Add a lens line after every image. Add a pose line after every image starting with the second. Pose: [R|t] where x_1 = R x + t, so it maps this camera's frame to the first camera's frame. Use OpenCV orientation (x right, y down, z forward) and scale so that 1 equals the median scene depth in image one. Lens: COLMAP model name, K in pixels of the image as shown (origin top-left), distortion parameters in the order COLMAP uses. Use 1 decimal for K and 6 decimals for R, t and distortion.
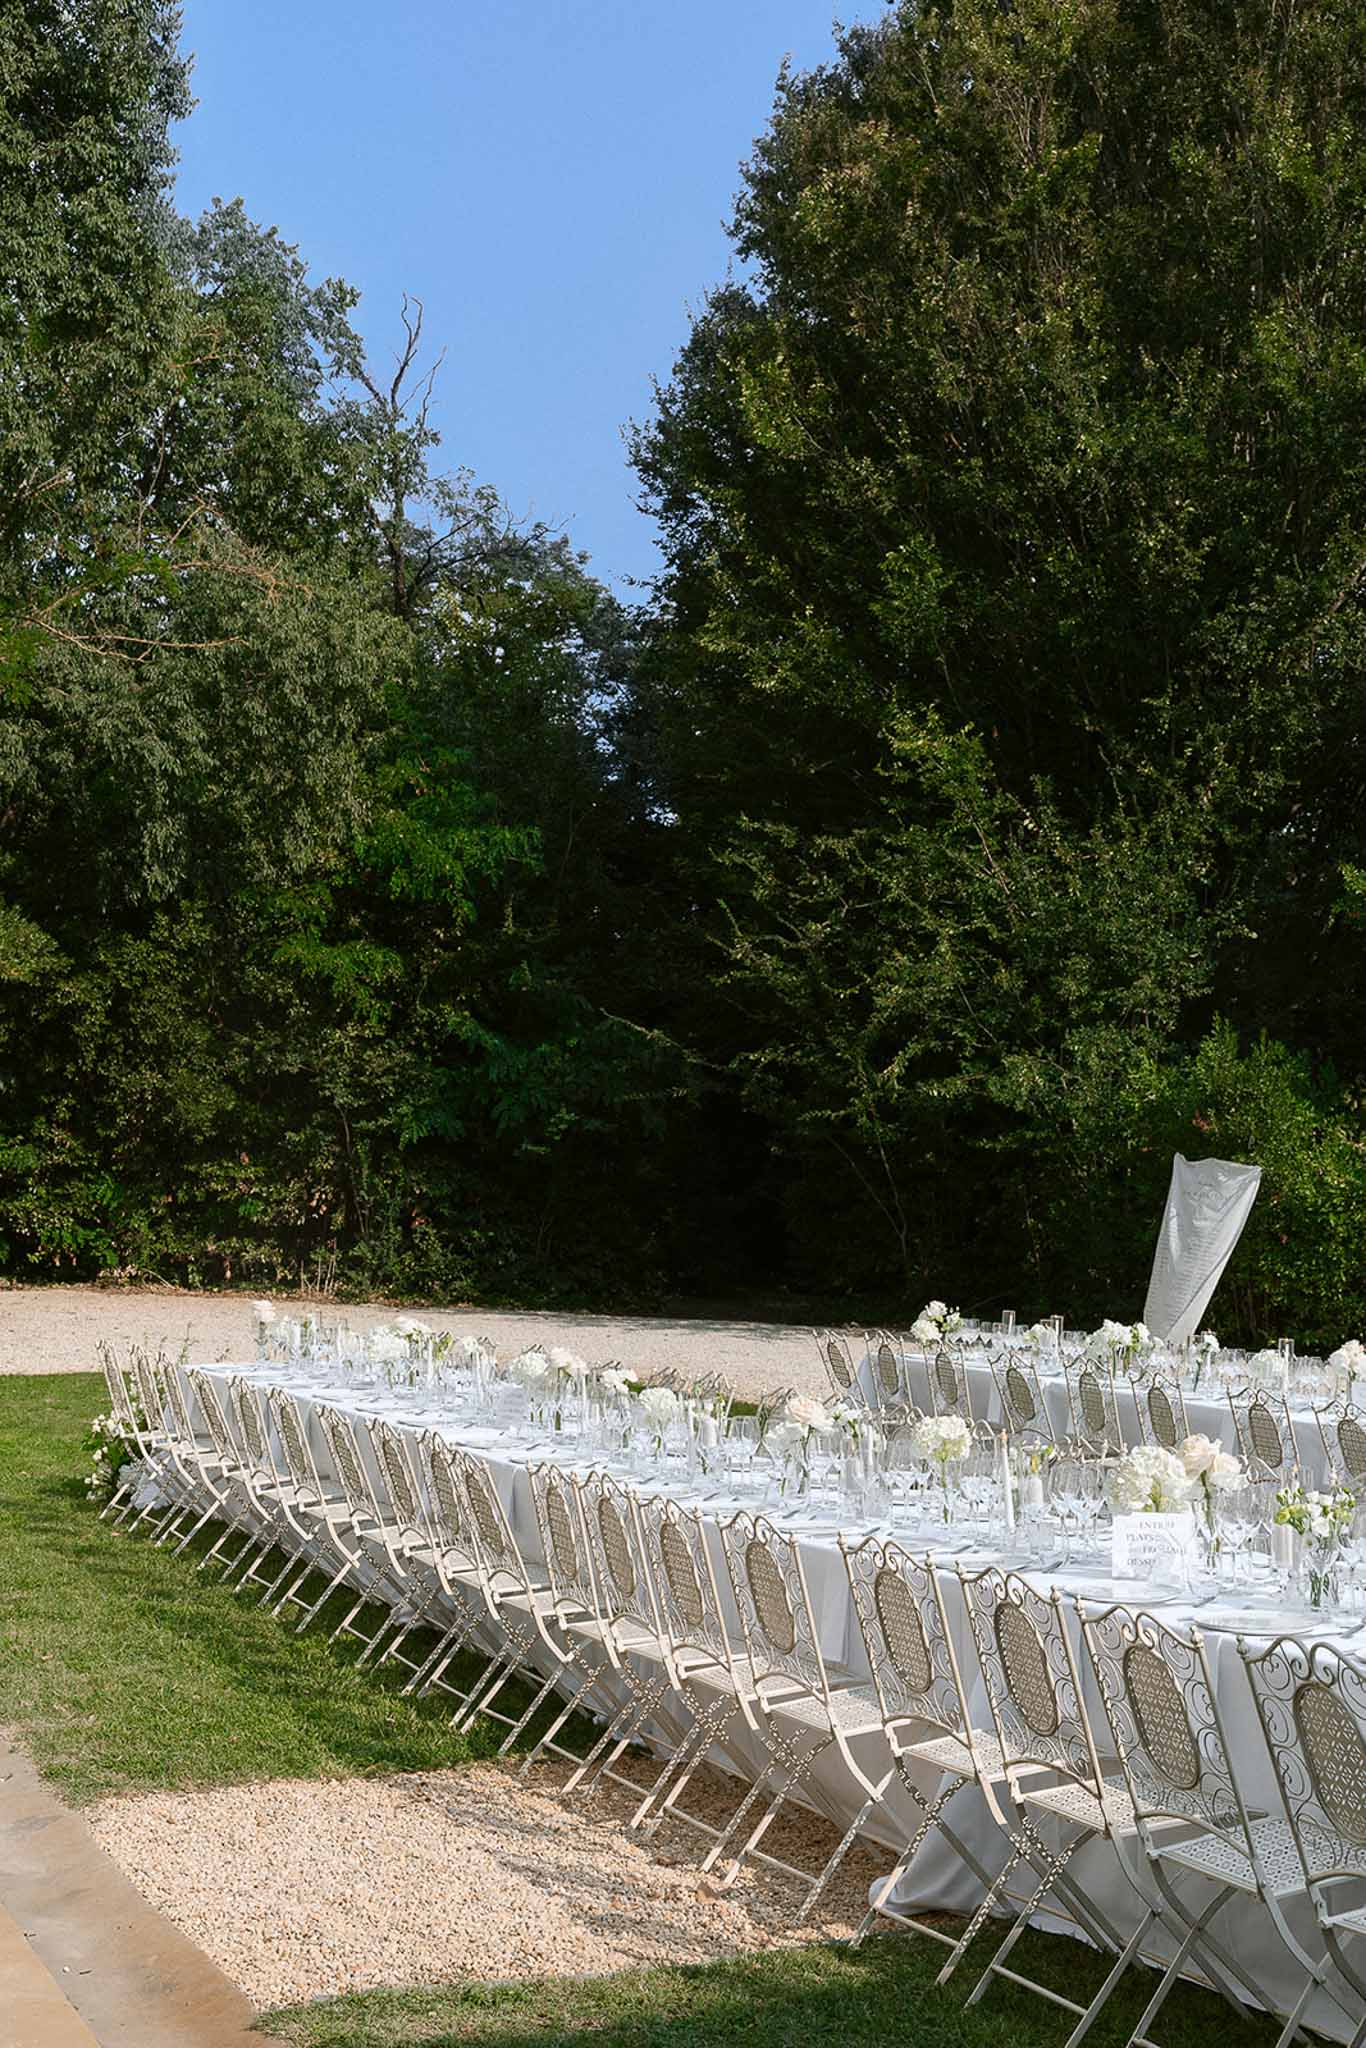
lens RADIAL K [[2456.6, 0, 681.3], [0, 2456.6, 985.2], [0, 0, 1]] dist [0.071690, 0.000000]
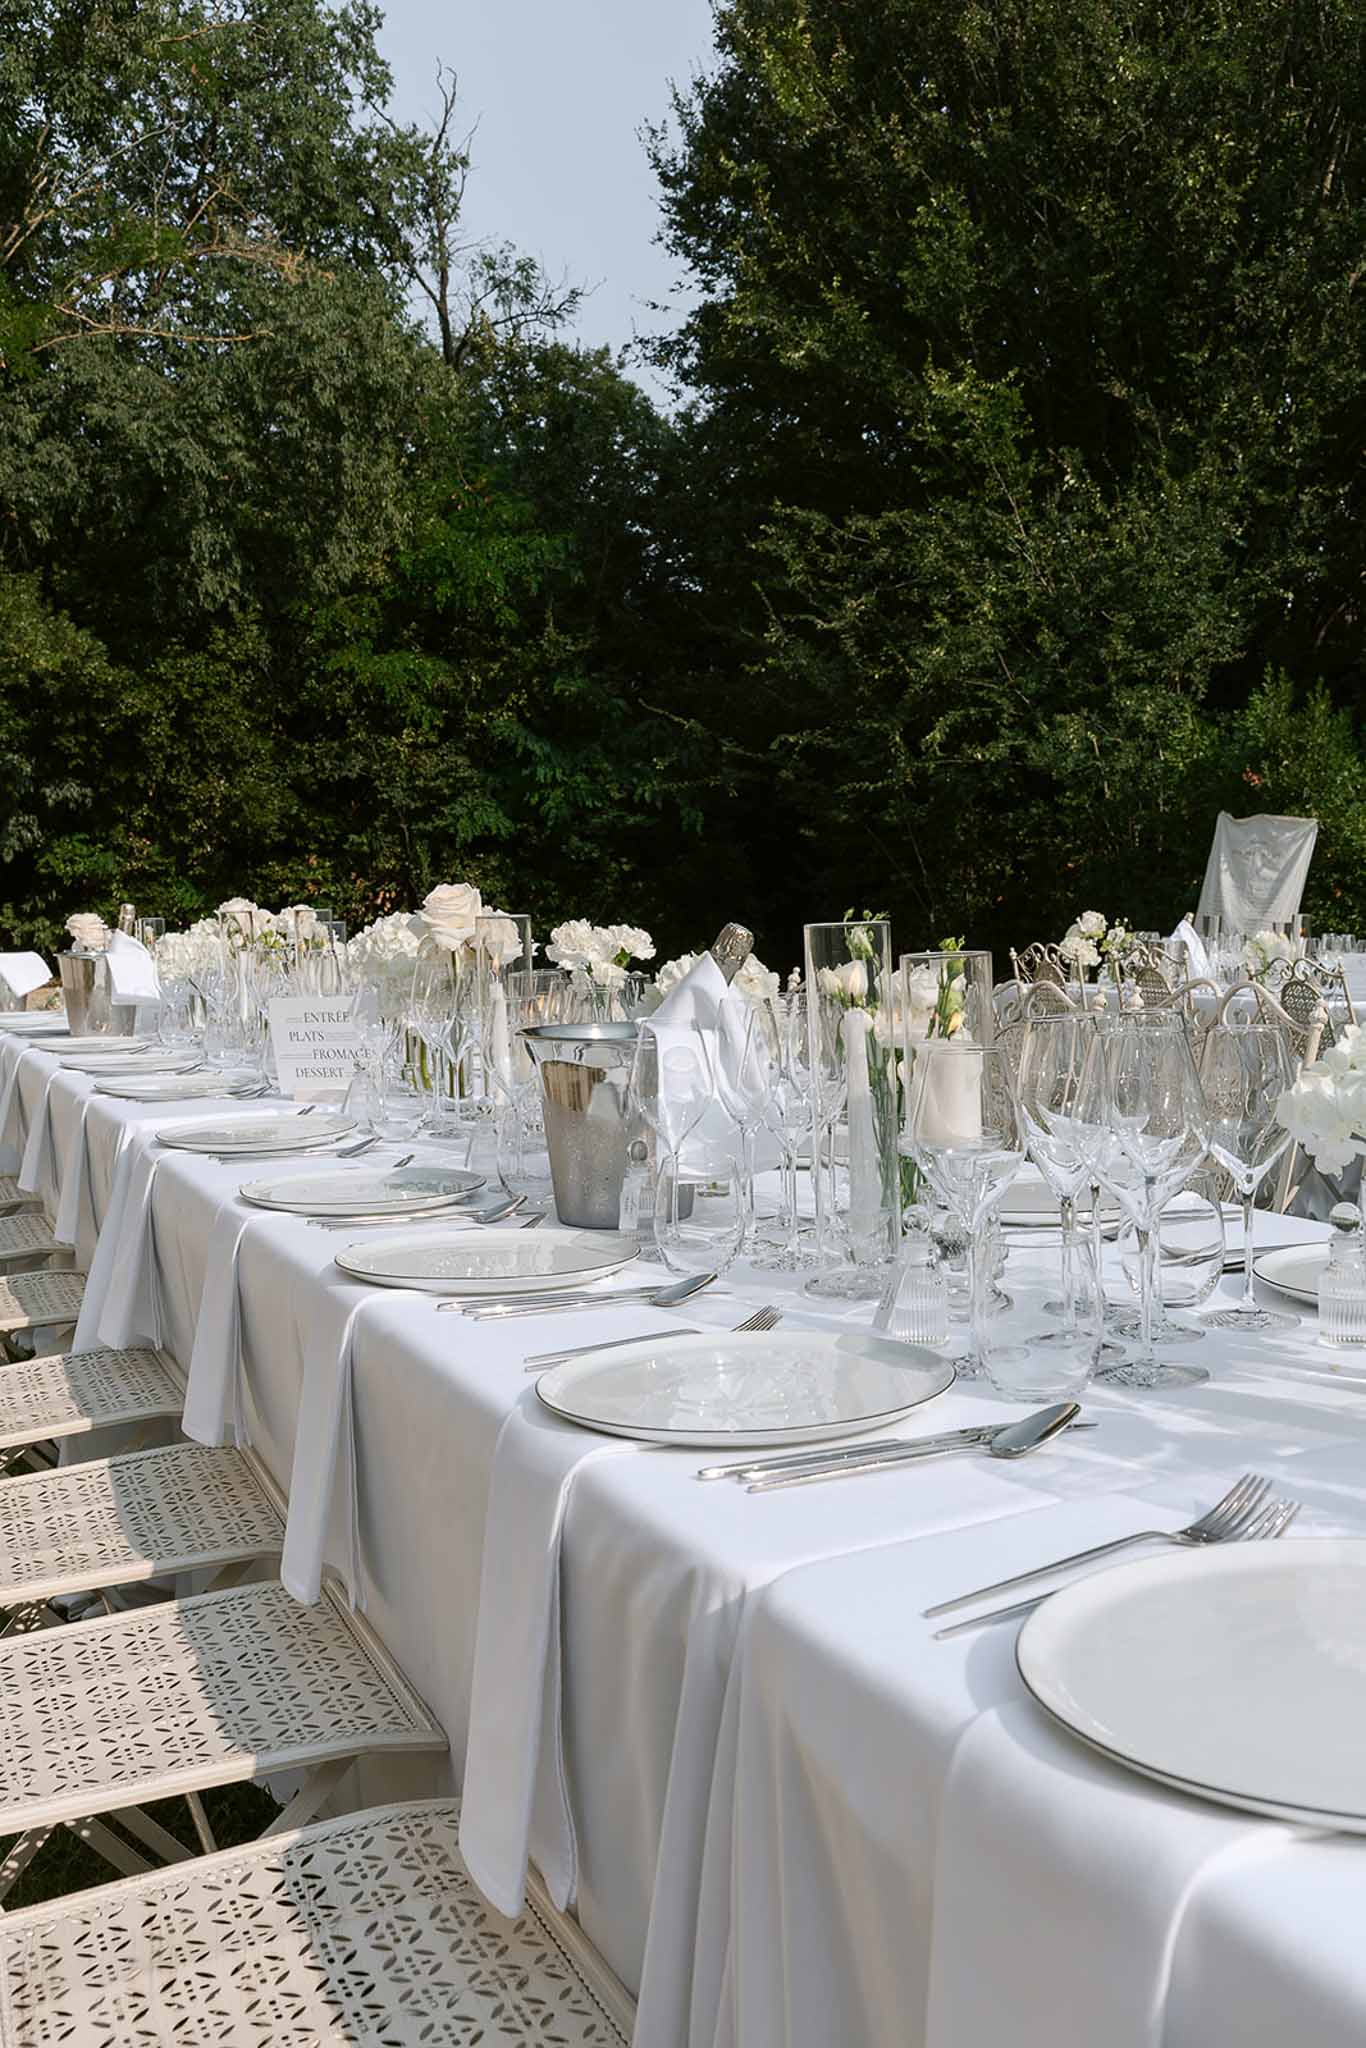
lens RADIAL K [[1921.3, 0, 690.3], [0, 1921.3, 1026.0], [0, 0, 1]] dist [0.000207, 0.000000]
pose [[0.999506, -0.026874, -0.016318, -0.001925], [0.028879, 0.989932, 0.138564, 0.032457], [0.012430, -0.138967, 0.990219, 0.177669]]
